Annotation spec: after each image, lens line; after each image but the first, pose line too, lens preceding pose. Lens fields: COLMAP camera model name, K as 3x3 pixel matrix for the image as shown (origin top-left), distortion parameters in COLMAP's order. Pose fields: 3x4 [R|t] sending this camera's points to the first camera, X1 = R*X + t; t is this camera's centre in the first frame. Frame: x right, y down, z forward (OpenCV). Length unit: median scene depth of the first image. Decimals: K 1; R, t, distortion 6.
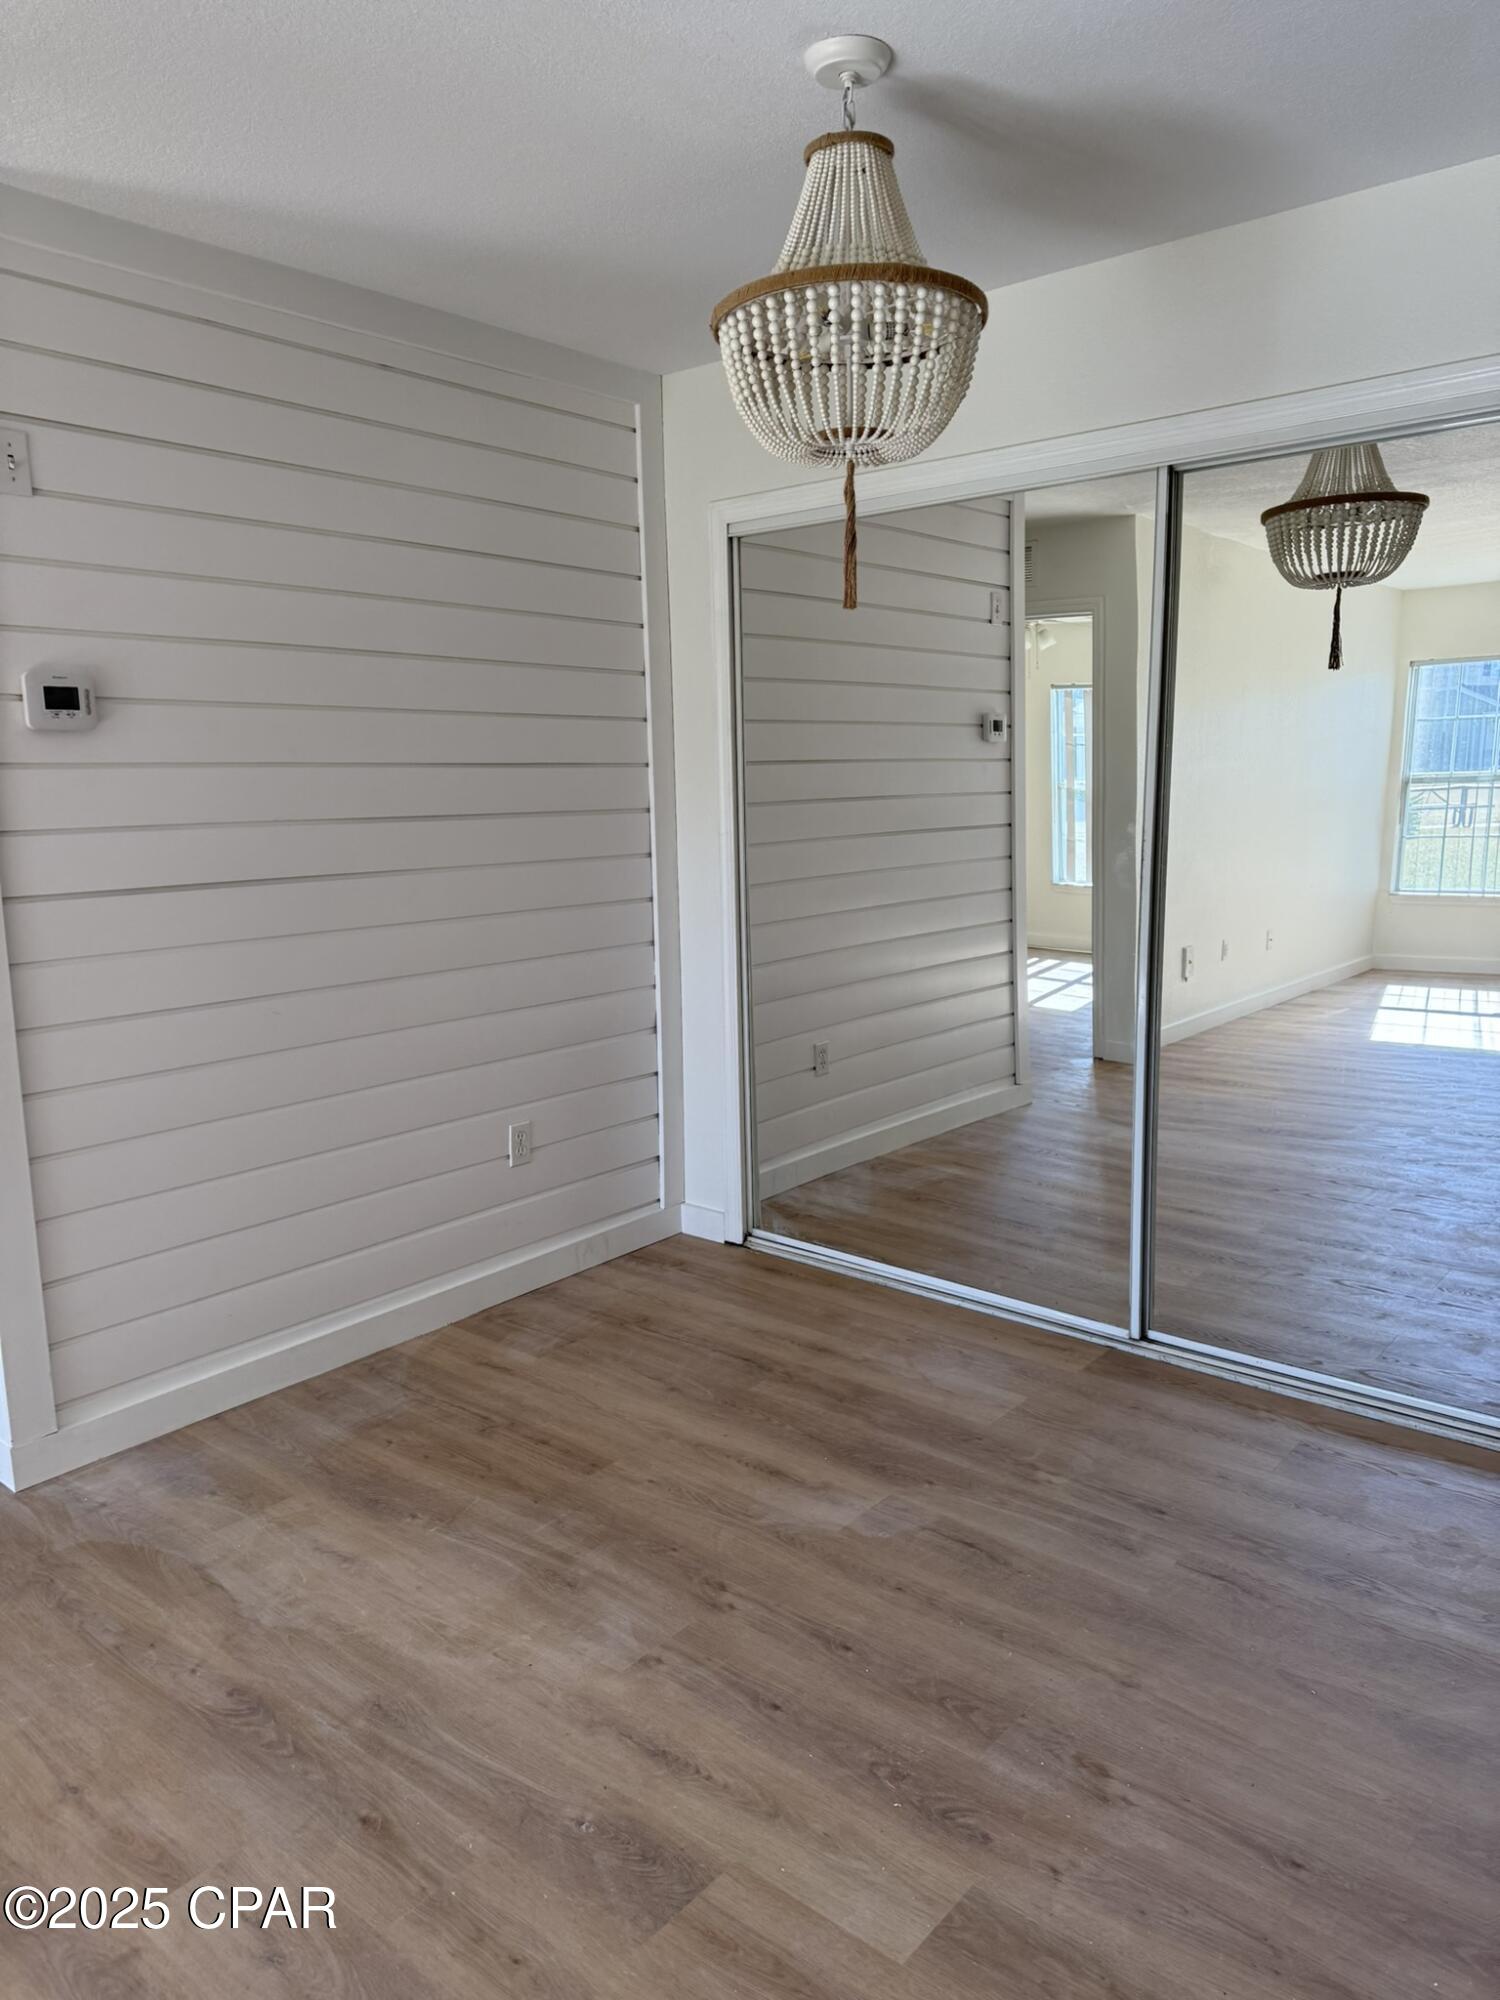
lens RADIAL K [[1403.3, 0, 739.1], [0, 1403.3, 993.2], [0, 0, 1]] dist [0.069259, -0.070756]
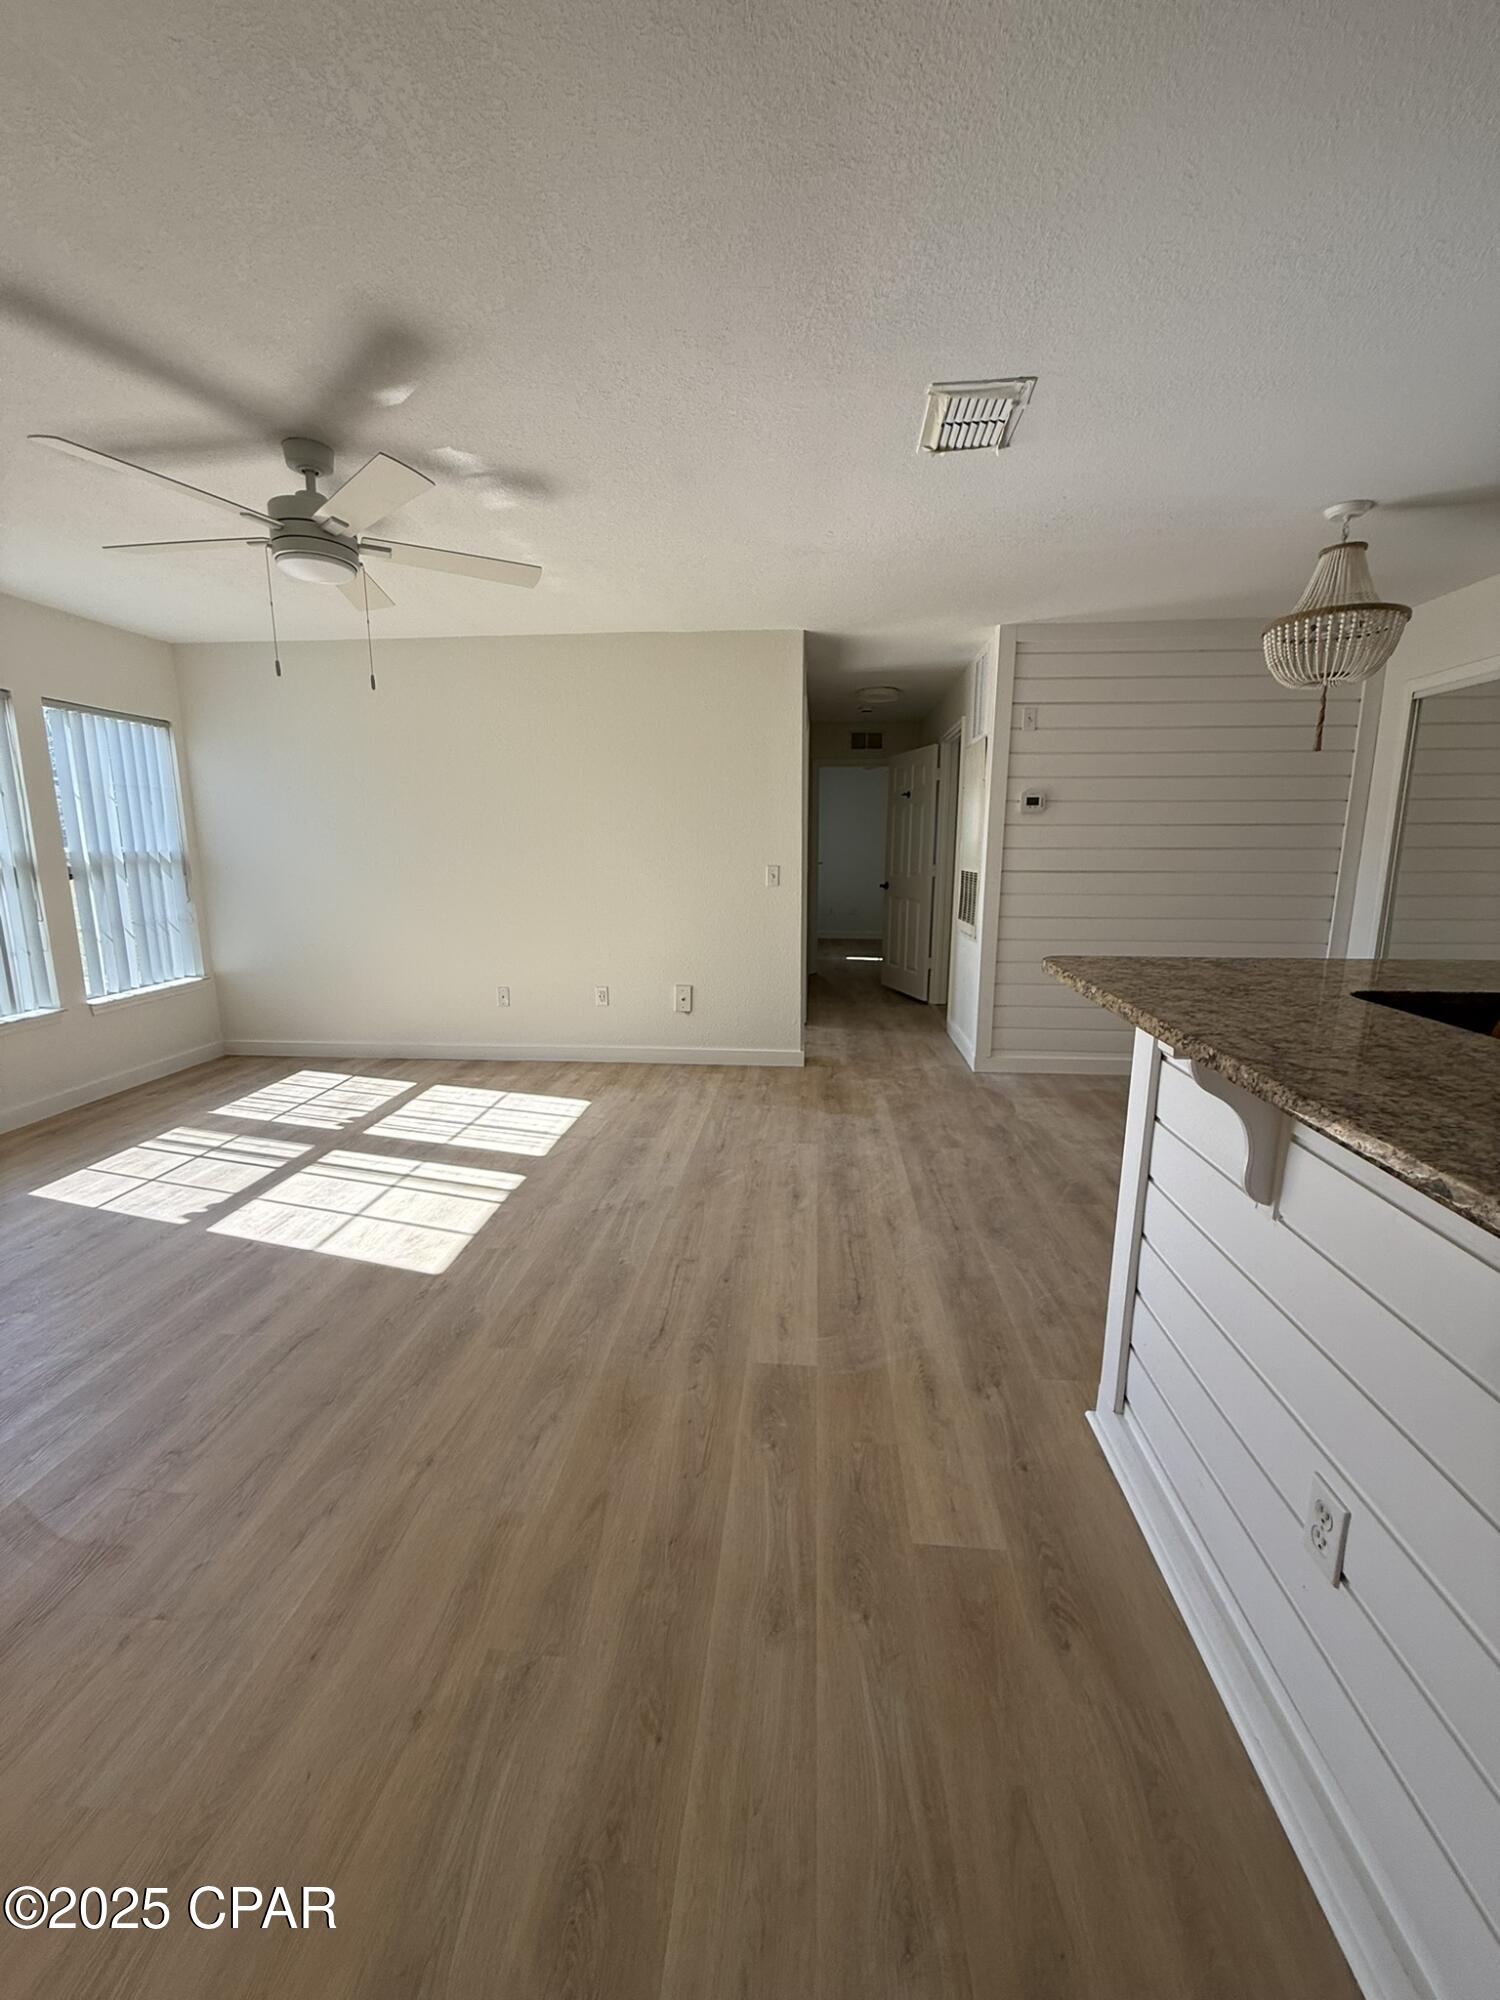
lens RADIAL K [[791.0, 0, 749.8], [0, 791.0, 985.6], [0, 0, 1]] dist [0.005647, 0.000119]
pose [[0.578619, 0.162982, -0.799147, 0.439654], [-0.138024, 0.985265, 0.101005, 0.061444], [0.803834, 0.051858, 0.592589, -0.312789]]
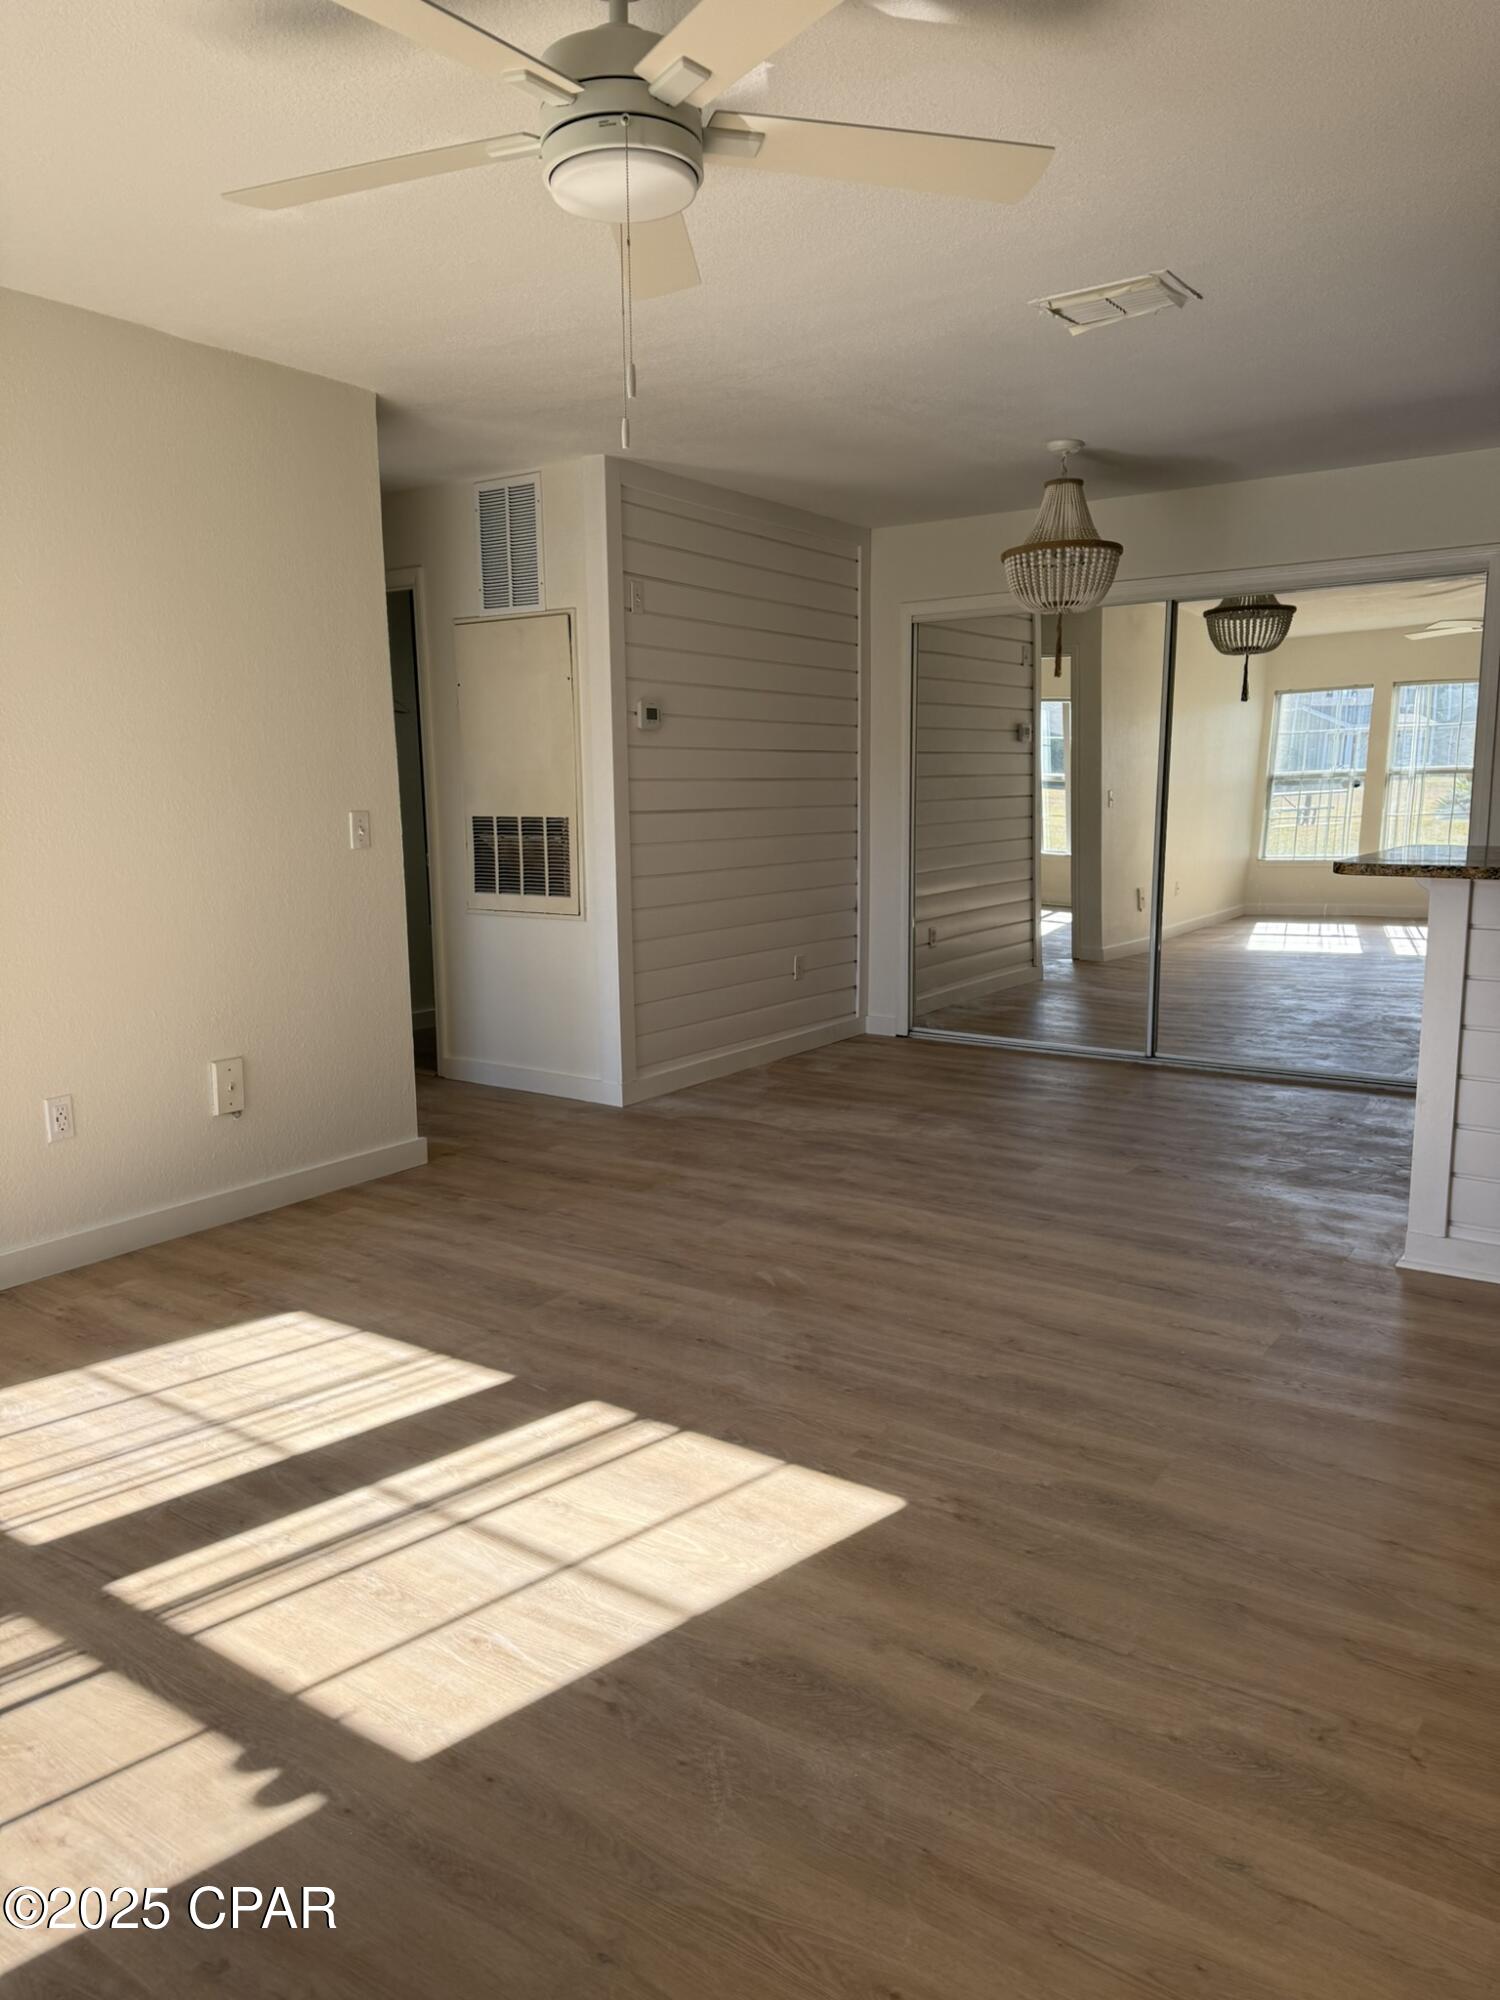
lens RADIAL K [[1403.3, 0, 738.6], [0, 1403.3, 996.3], [0, 0, 1]] dist [0.069259, -0.070756]
pose [[0.996185, -0.004343, 0.087157, -0.449102], [0.004486, 0.999989, -0.001446, 0.170865], [-0.087149, 0.001831, 0.996194, -0.865733]]
